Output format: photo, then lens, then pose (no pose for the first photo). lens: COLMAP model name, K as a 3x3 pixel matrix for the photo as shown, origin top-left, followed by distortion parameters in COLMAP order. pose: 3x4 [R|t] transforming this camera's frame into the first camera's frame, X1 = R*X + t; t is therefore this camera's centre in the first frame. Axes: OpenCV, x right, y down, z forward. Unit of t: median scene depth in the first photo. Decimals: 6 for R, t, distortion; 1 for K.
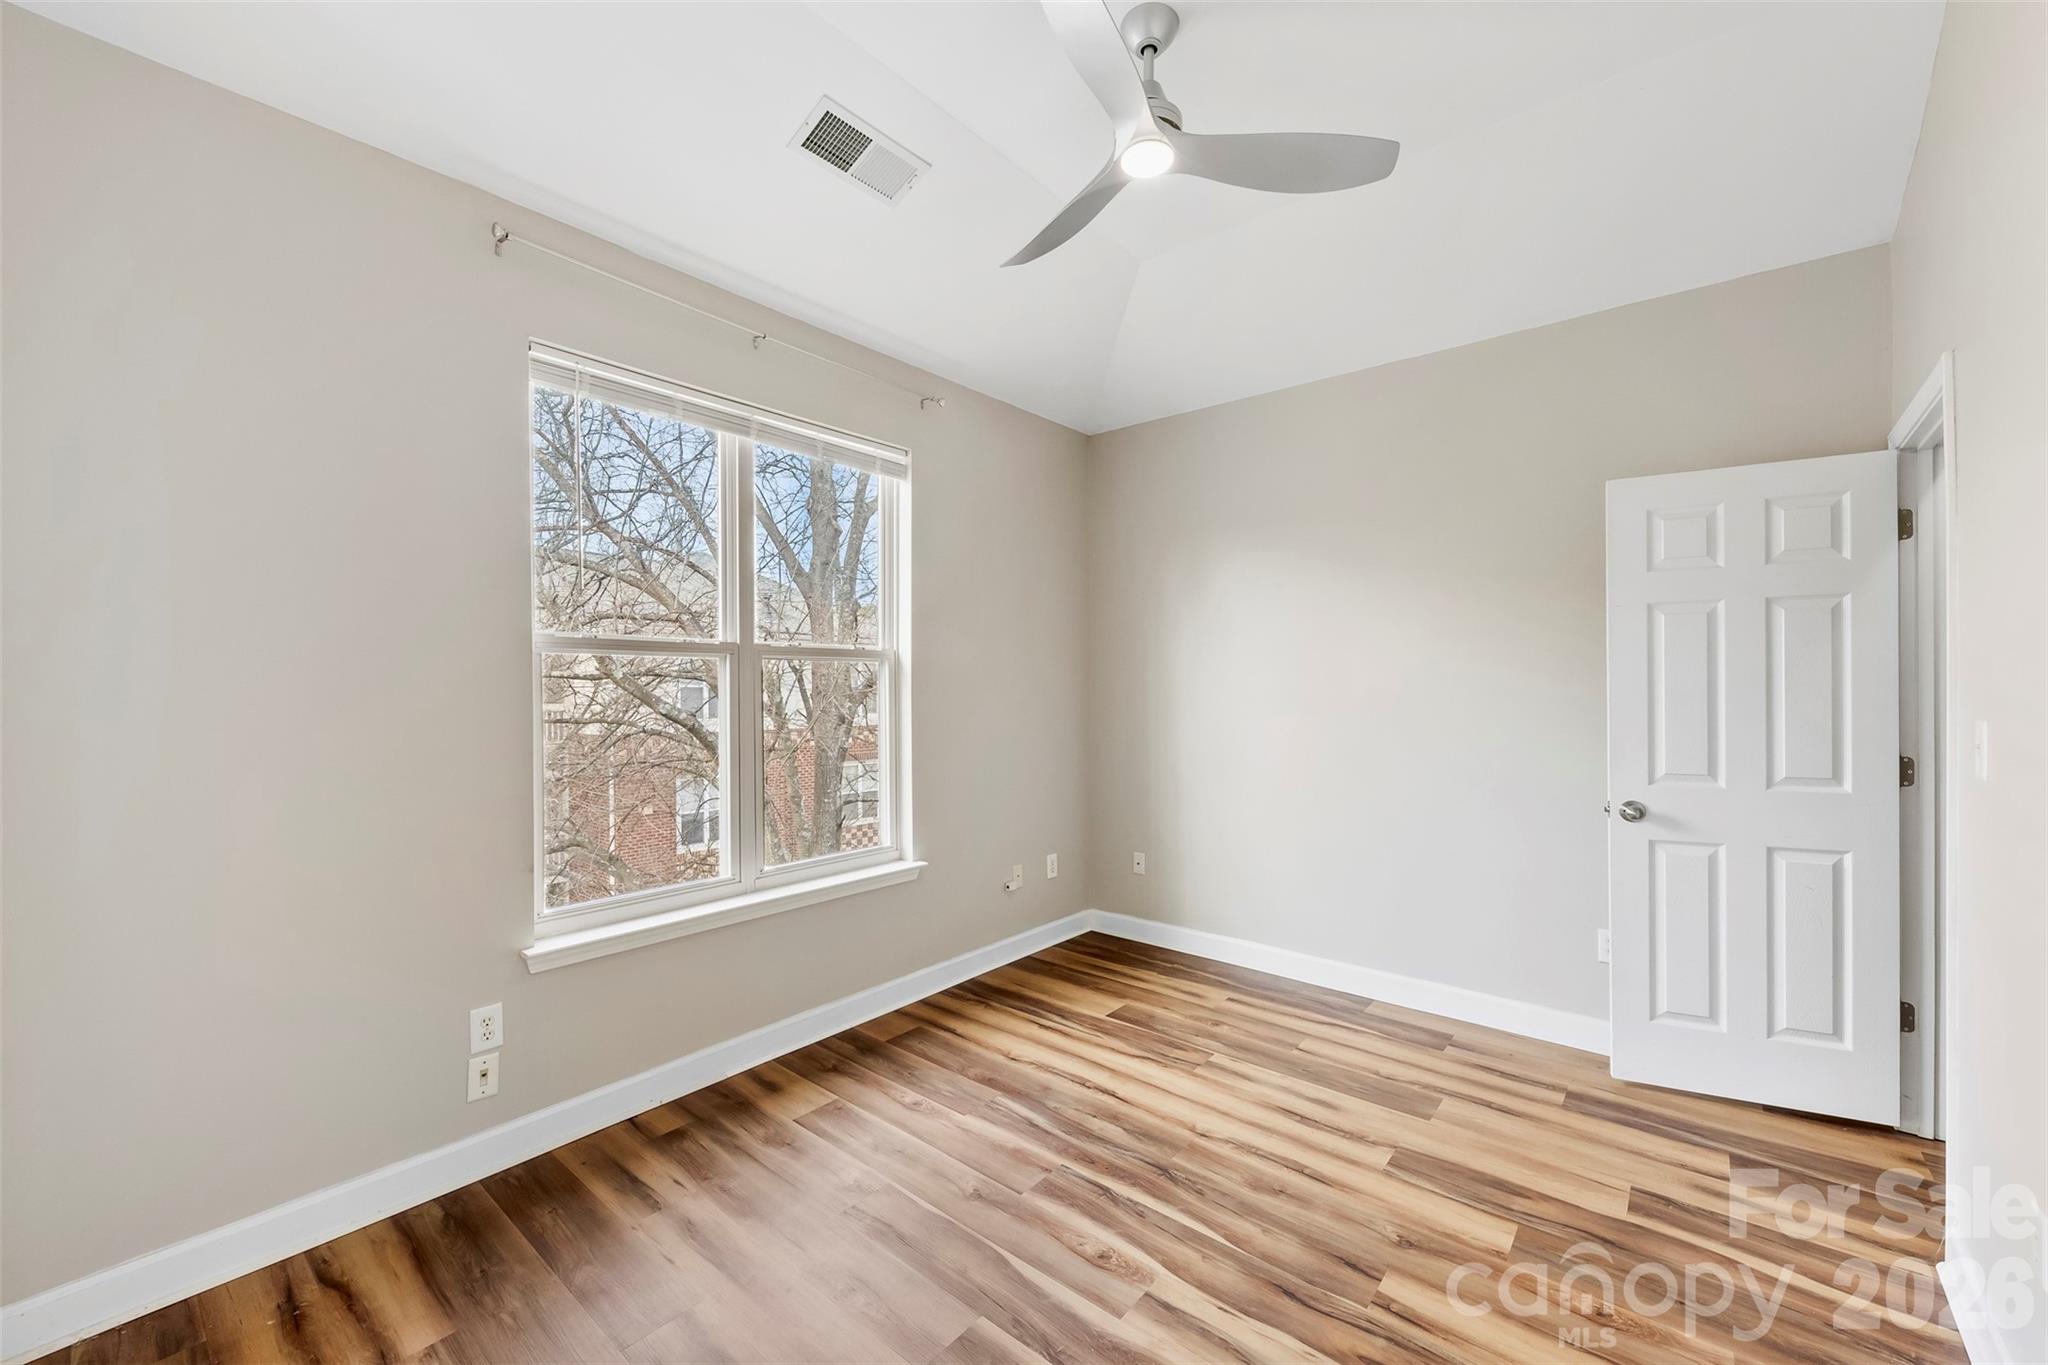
lens RADIAL K [[808.2, 0, 1028.4], [0, 808.2, 685.5], [0, 0, 1]] dist [0.003409, -0.000820]
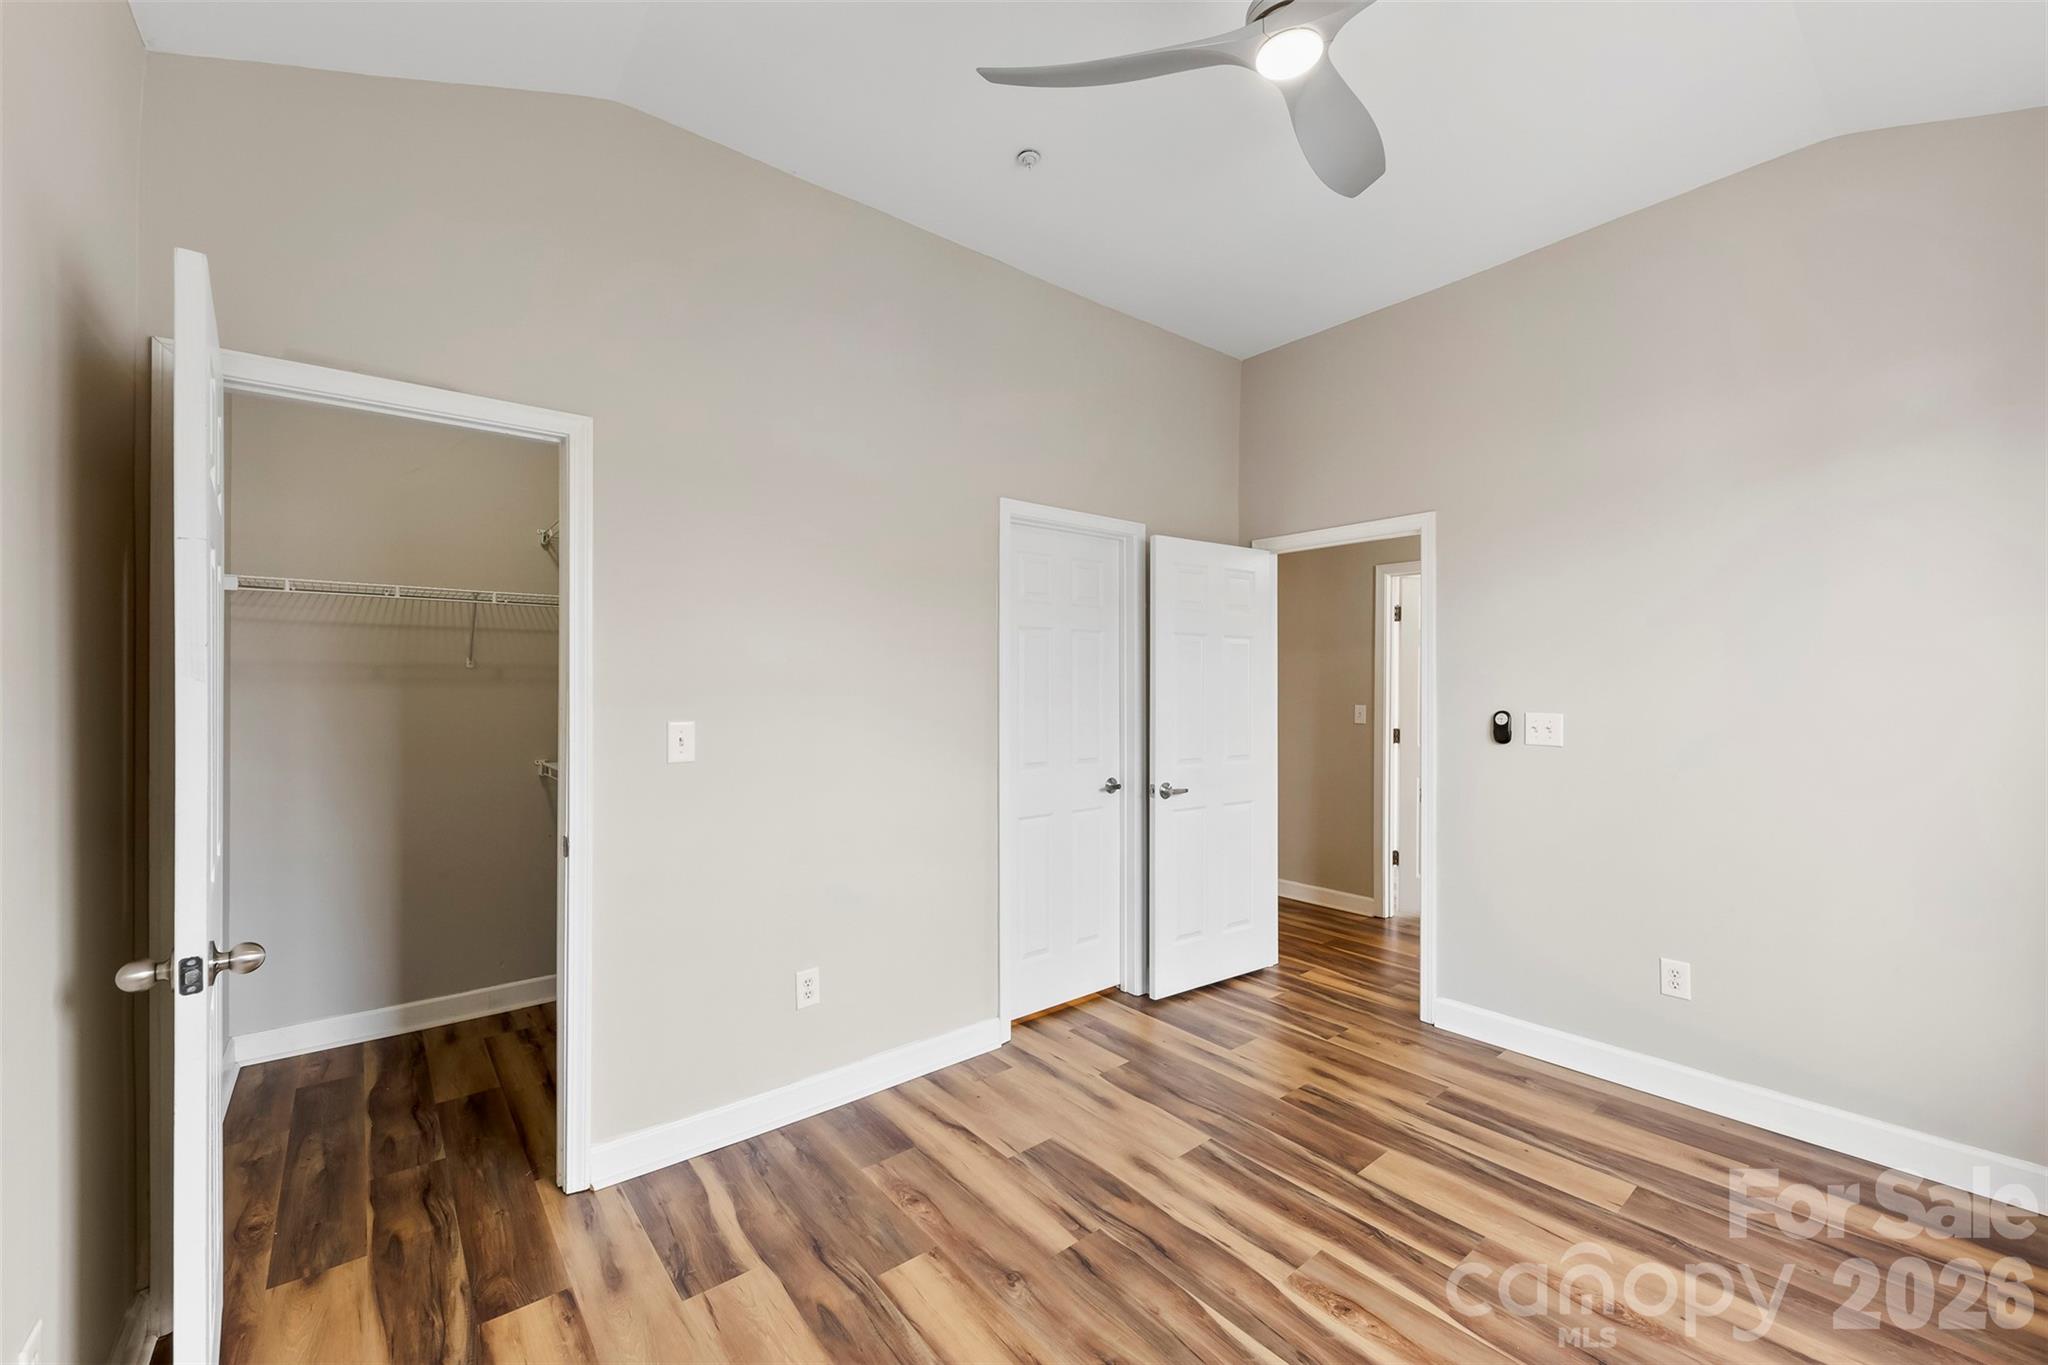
lens RADIAL K [[808.2, 0, 1024.4], [0, 808.2, 684.2], [0, 0, 1]] dist [0.003409, -0.000820]
pose [[-0.981696, 0.005416, 0.190378, 0.275057], [0.004331, 0.999972, -0.006119, -0.009296], [-0.190406, -0.005182, -0.981692, 2.005687]]
